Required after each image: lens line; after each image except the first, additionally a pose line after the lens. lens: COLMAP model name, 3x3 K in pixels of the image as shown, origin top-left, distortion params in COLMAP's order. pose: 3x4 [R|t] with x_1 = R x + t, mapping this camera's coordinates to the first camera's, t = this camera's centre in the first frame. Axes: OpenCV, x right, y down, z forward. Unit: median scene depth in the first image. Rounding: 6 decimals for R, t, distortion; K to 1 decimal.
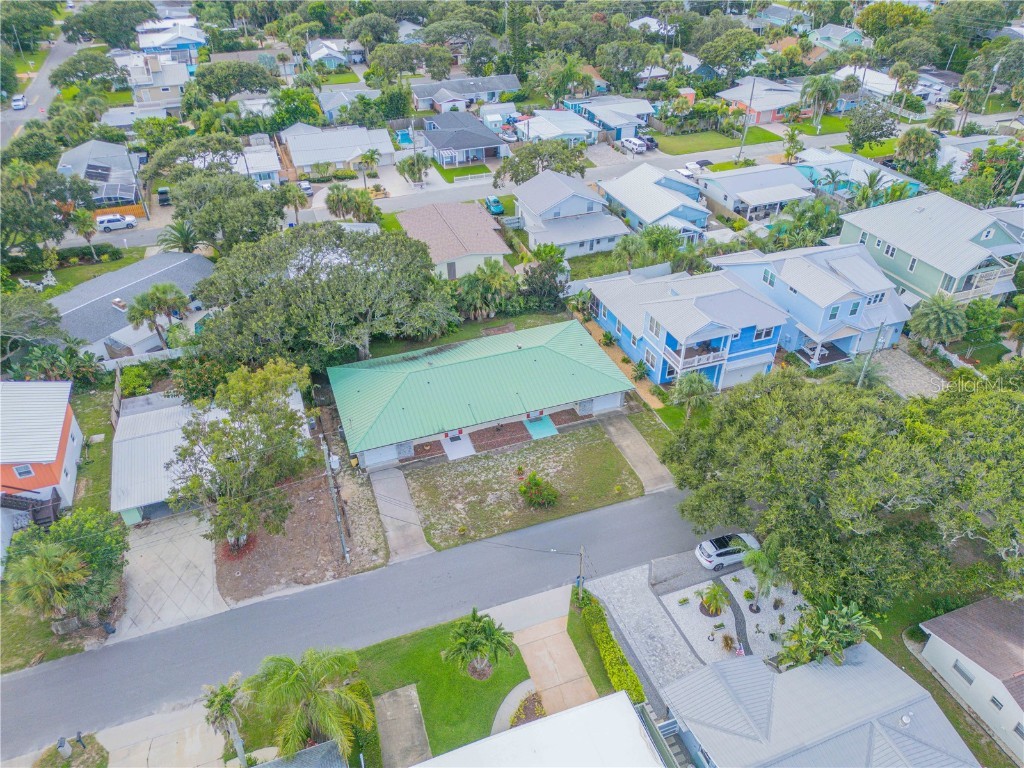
lens RADIAL K [[725.1, 0, 511.0], [0, 725.1, 379.4], [0, 0, 1]] dist [0.080566, -0.081457]
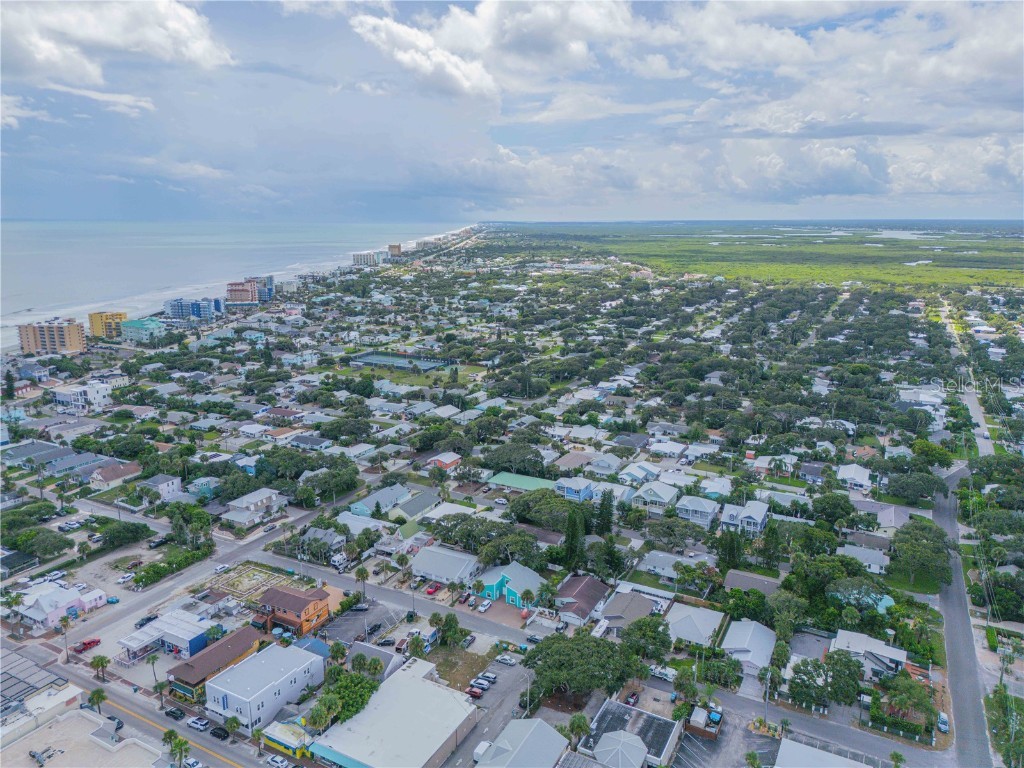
lens RADIAL K [[725.1, 0, 511.0], [0, 725.1, 379.4], [0, 0, 1]] dist [0.080566, -0.081457]
pose [[0.662765, 0.171473, -0.728930, 1.953387], [-0.436551, 0.879375, -0.190062, 0.208112], [0.608413, 0.444181, 0.657675, -1.416251]]
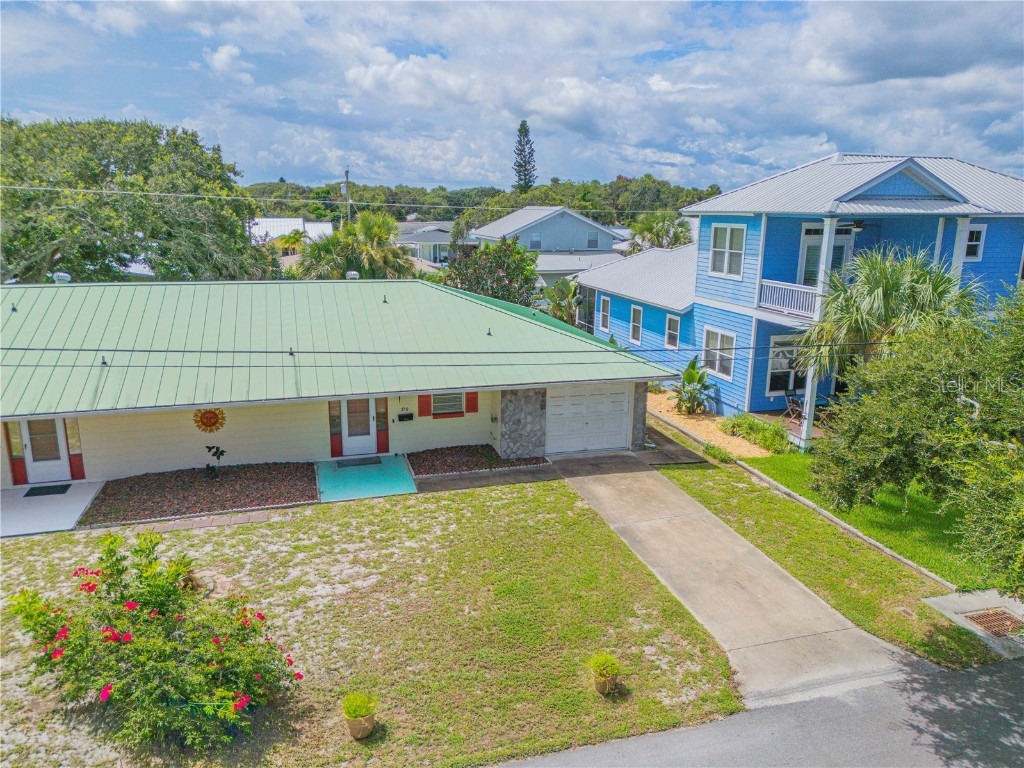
lens RADIAL K [[725.1, 0, 511.0], [0, 725.1, 379.4], [0, 0, 1]] dist [0.080566, -0.081457]
pose [[0.997781, 0.028582, -0.060130, 0.077133], [-0.048867, 0.927803, -0.369856, 0.089274], [0.045218, 0.371974, 0.927141, 0.460722]]
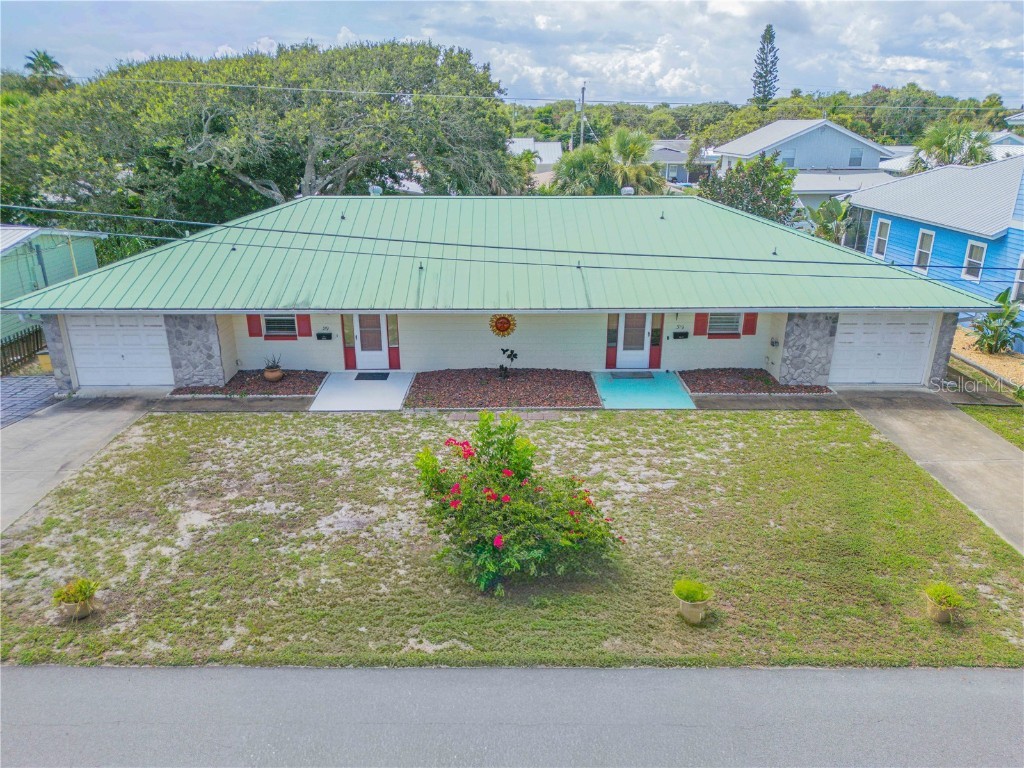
lens RADIAL K [[722.8, 0, 510.2], [0, 722.8, 382.0], [0, 0, 1]] dist [0.087737, -0.104496]
pose [[0.941916, 0.116142, -0.315128, 0.055783], [-0.197095, 0.950892, -0.238660, 0.096433], [0.271934, 0.286908, 0.918551, 0.454491]]
